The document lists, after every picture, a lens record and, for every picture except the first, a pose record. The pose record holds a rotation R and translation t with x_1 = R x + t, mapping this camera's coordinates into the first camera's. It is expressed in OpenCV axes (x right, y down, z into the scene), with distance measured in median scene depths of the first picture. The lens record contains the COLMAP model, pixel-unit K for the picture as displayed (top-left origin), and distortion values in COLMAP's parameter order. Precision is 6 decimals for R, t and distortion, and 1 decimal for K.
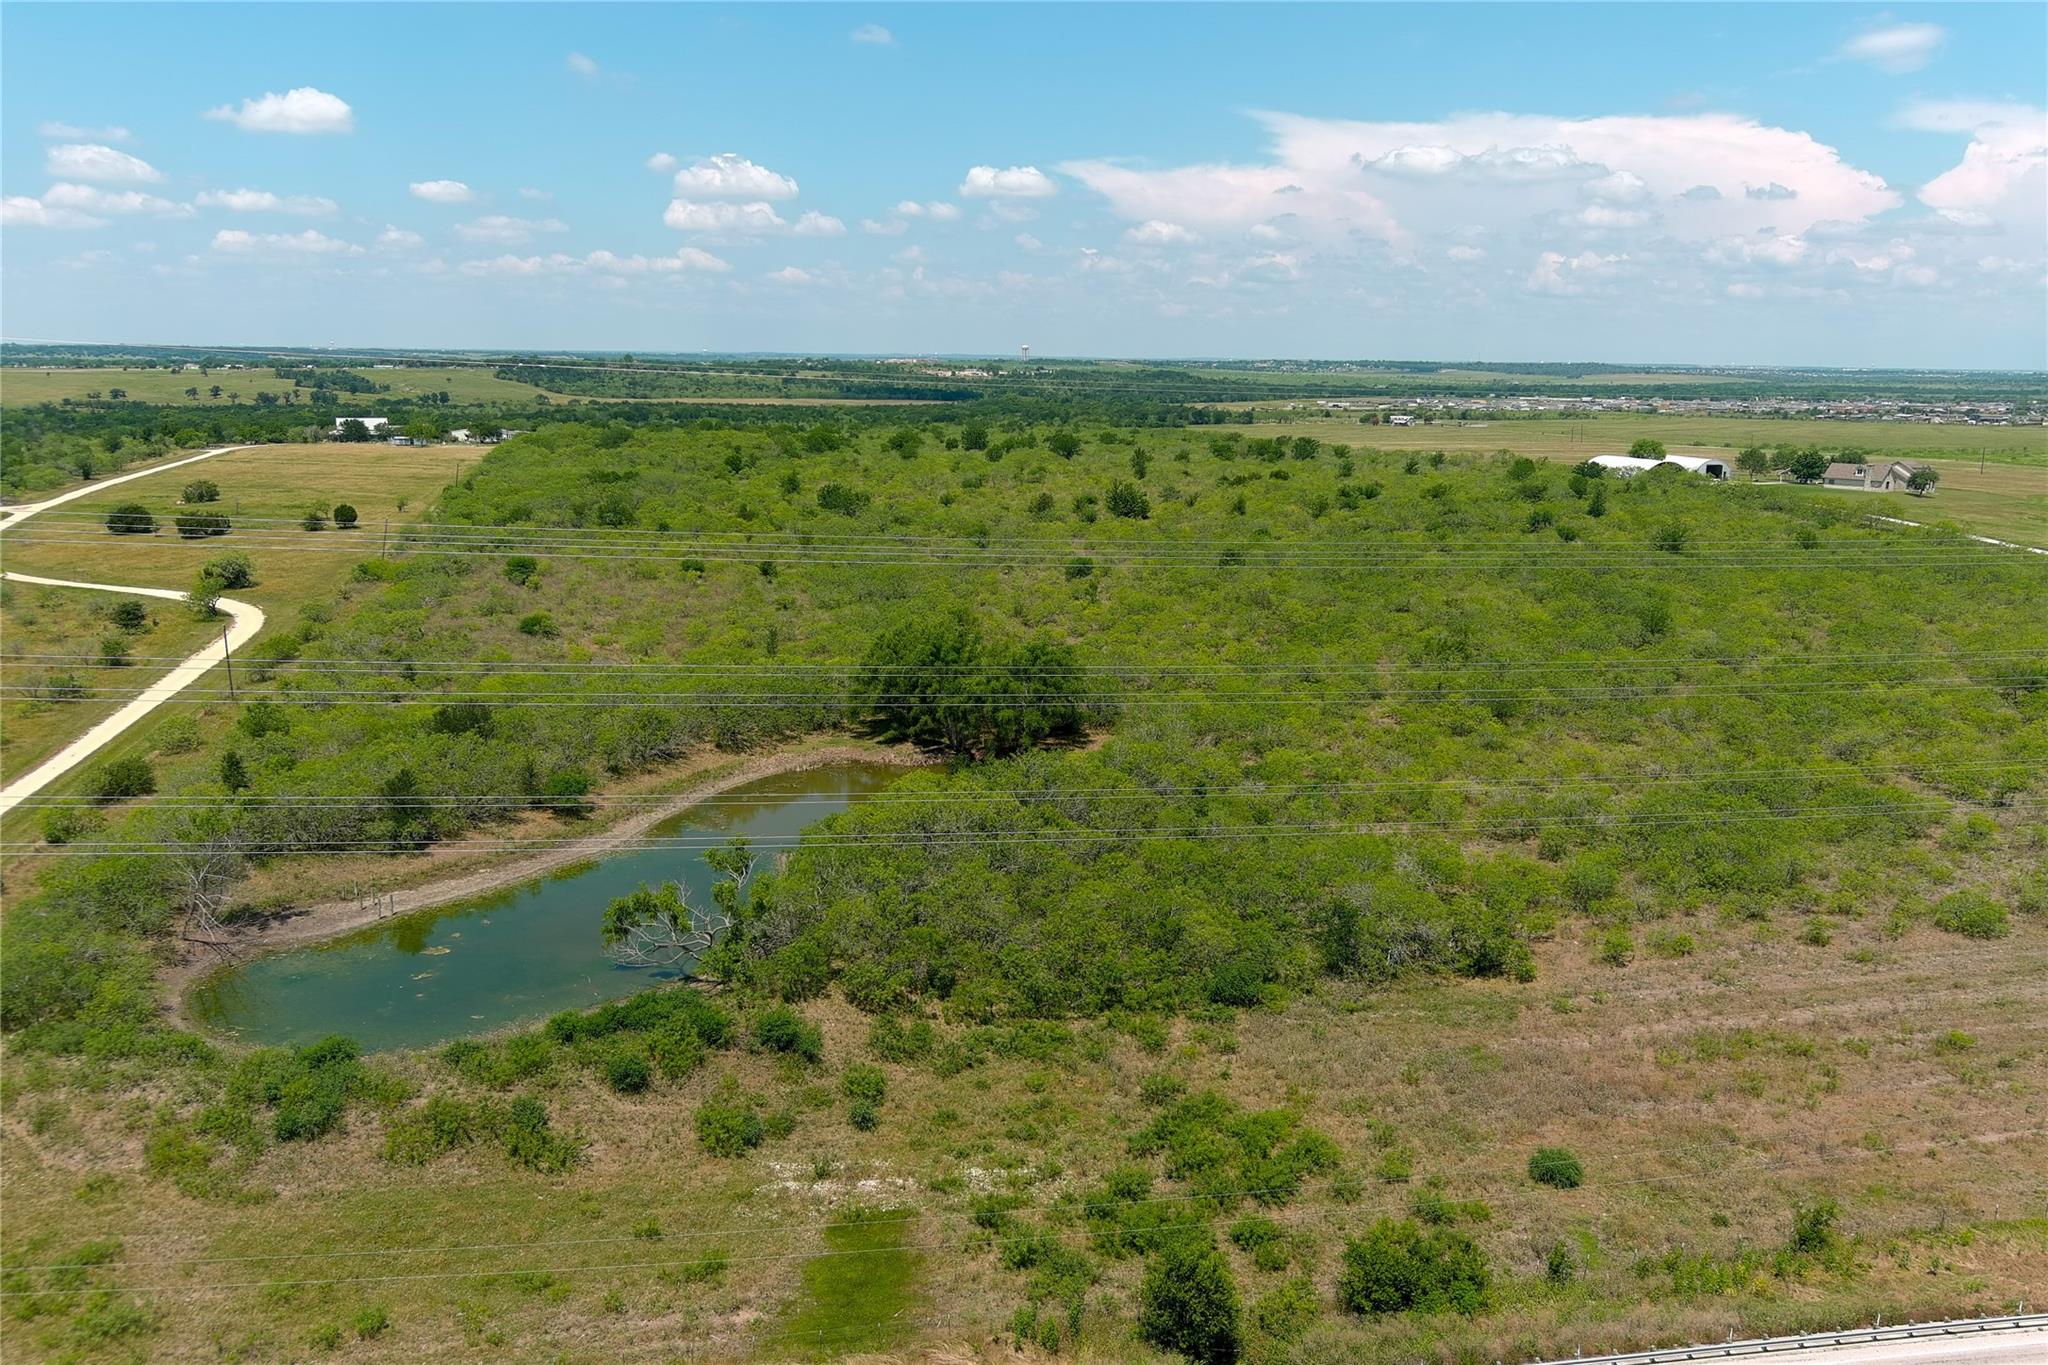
lens RADIAL K [[1593.9, 0, 1023.0], [0, 1593.9, 727.1], [0, 0, 1]] dist [0.027335, -0.012993]
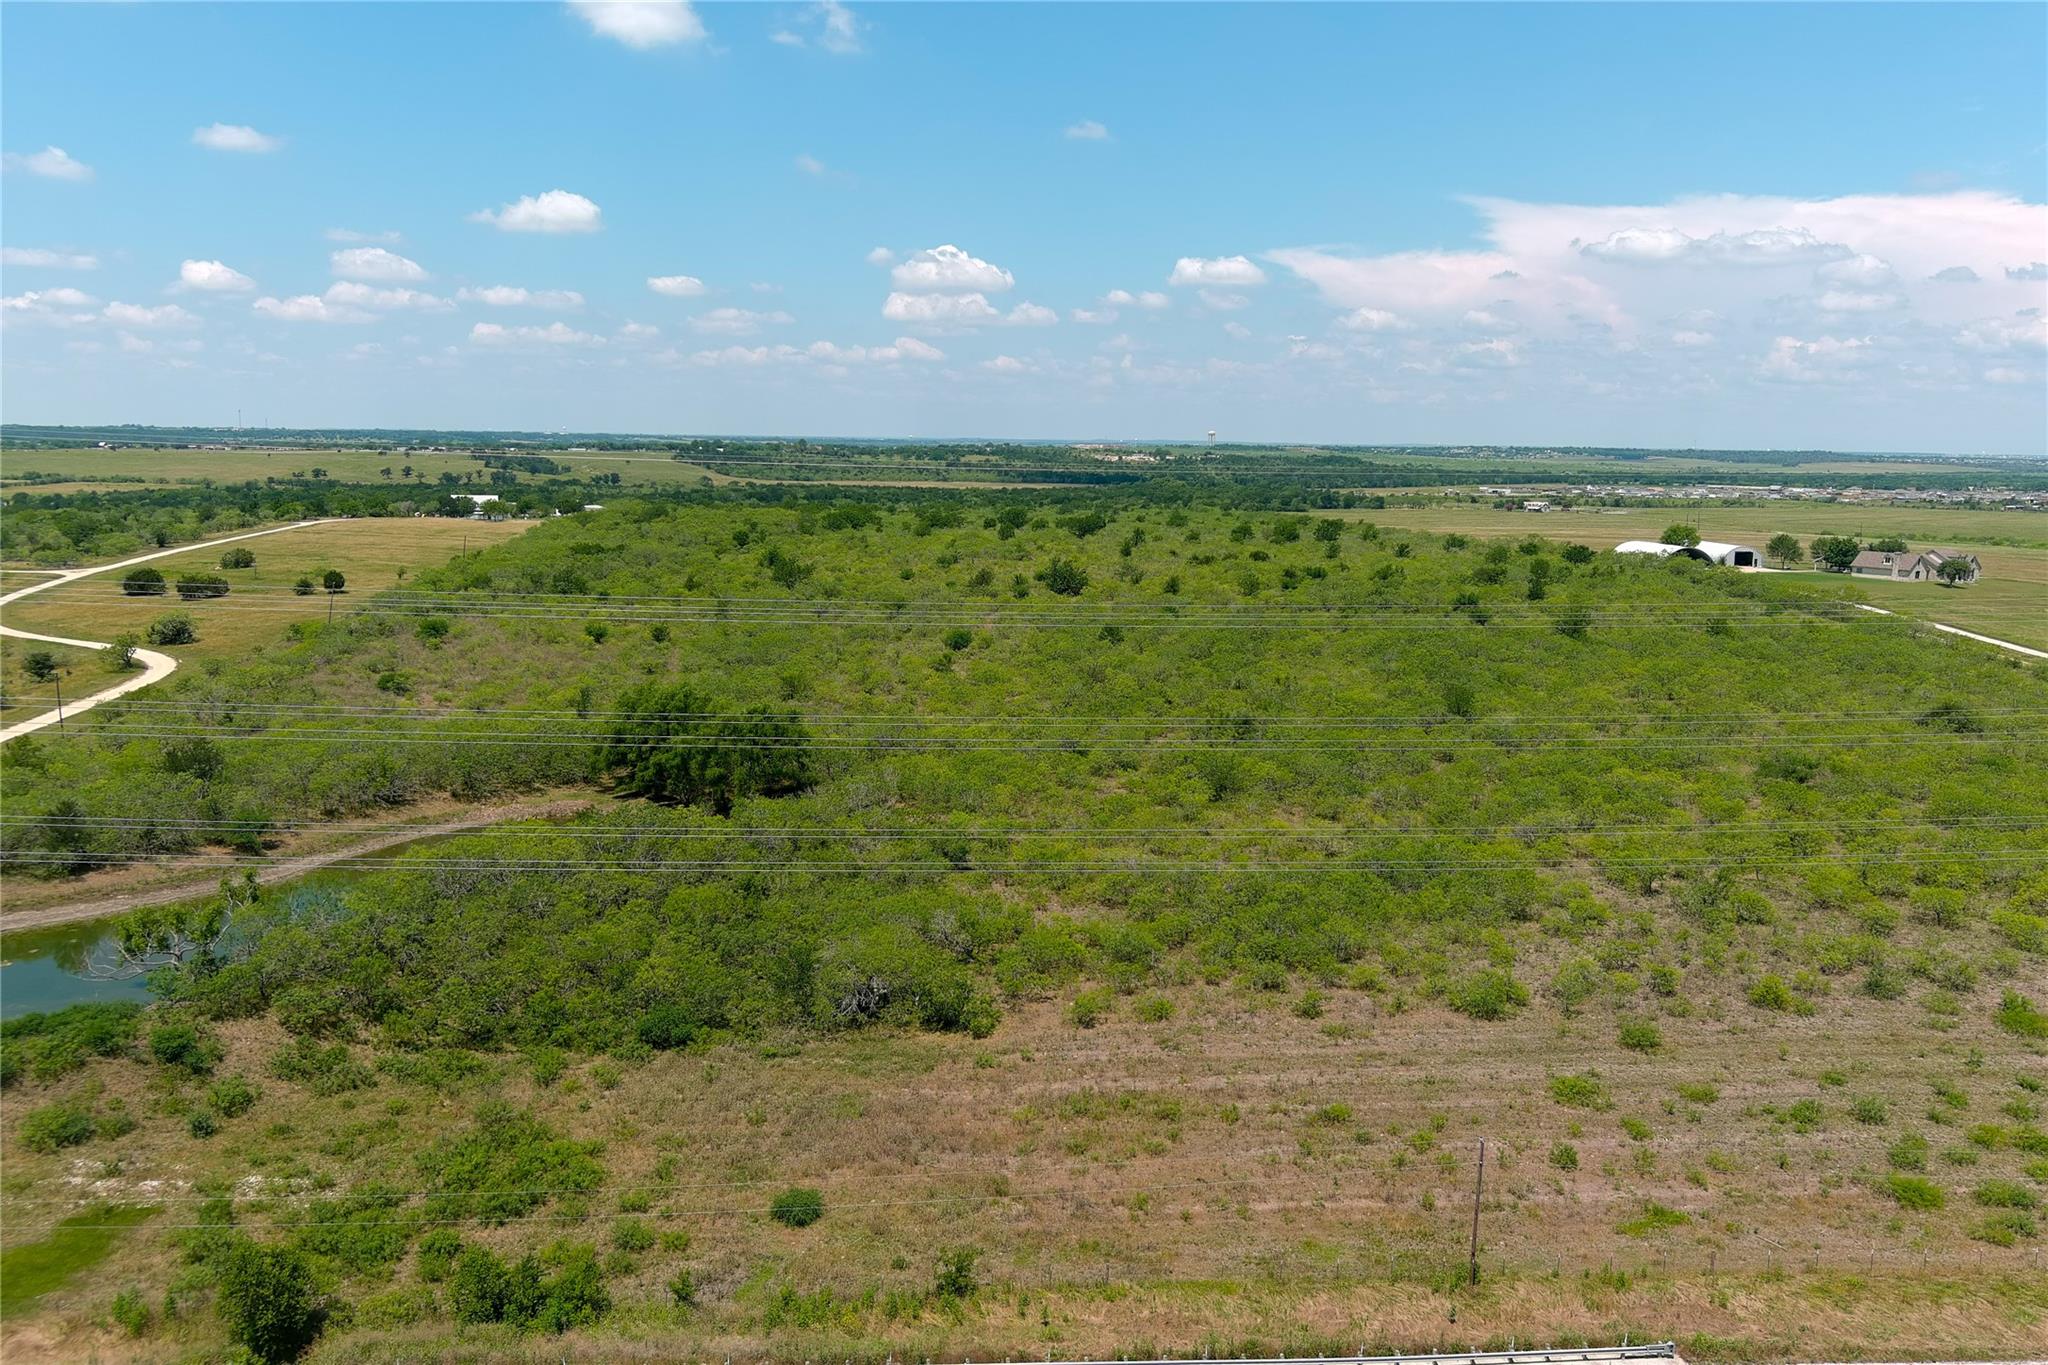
lens RADIAL K [[1587.3, 0, 1024.1], [0, 1587.3, 752.6], [0, 0, 1]] dist [0.038742, -0.040404]
pose [[0.992024, 0.027490, -0.123019, 0.231466], [-0.031836, 0.998931, -0.033504, 0.005412], [0.121966, 0.037153, 0.991839, -0.001848]]
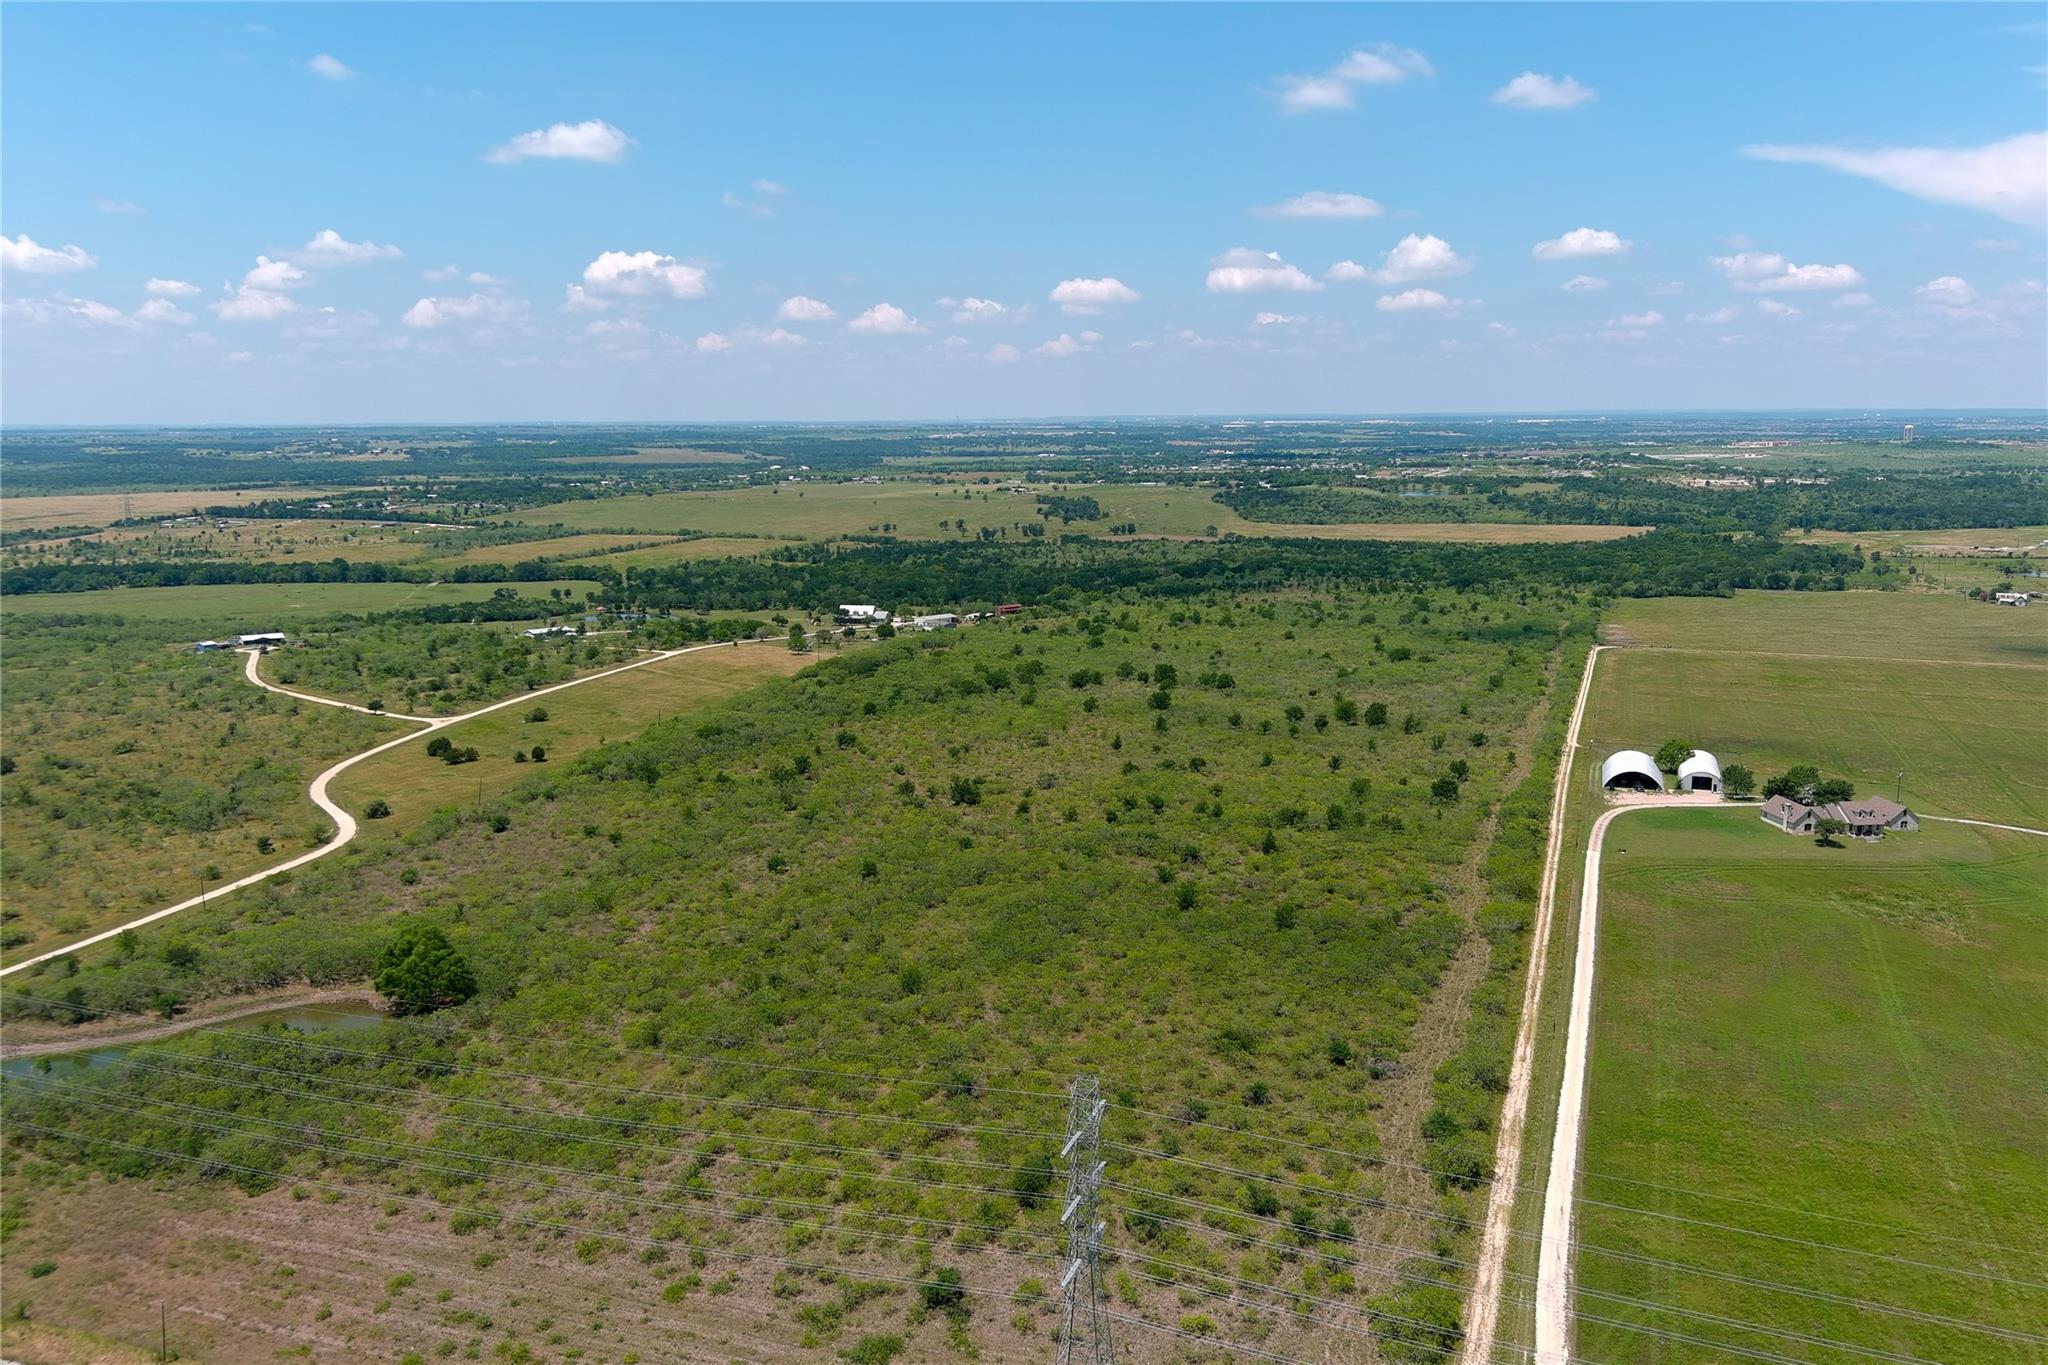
lens RADIAL K [[1598.2, 0, 1024.5], [0, 1598.2, 708.9], [0, 0, 1]] dist [0.039267, -0.039157]
pose [[0.850001, 0.080393, -0.520611, 1.110067], [-0.104602, 0.994365, -0.017233, -0.270962], [0.516292, 0.069105, 0.853620, -0.161594]]
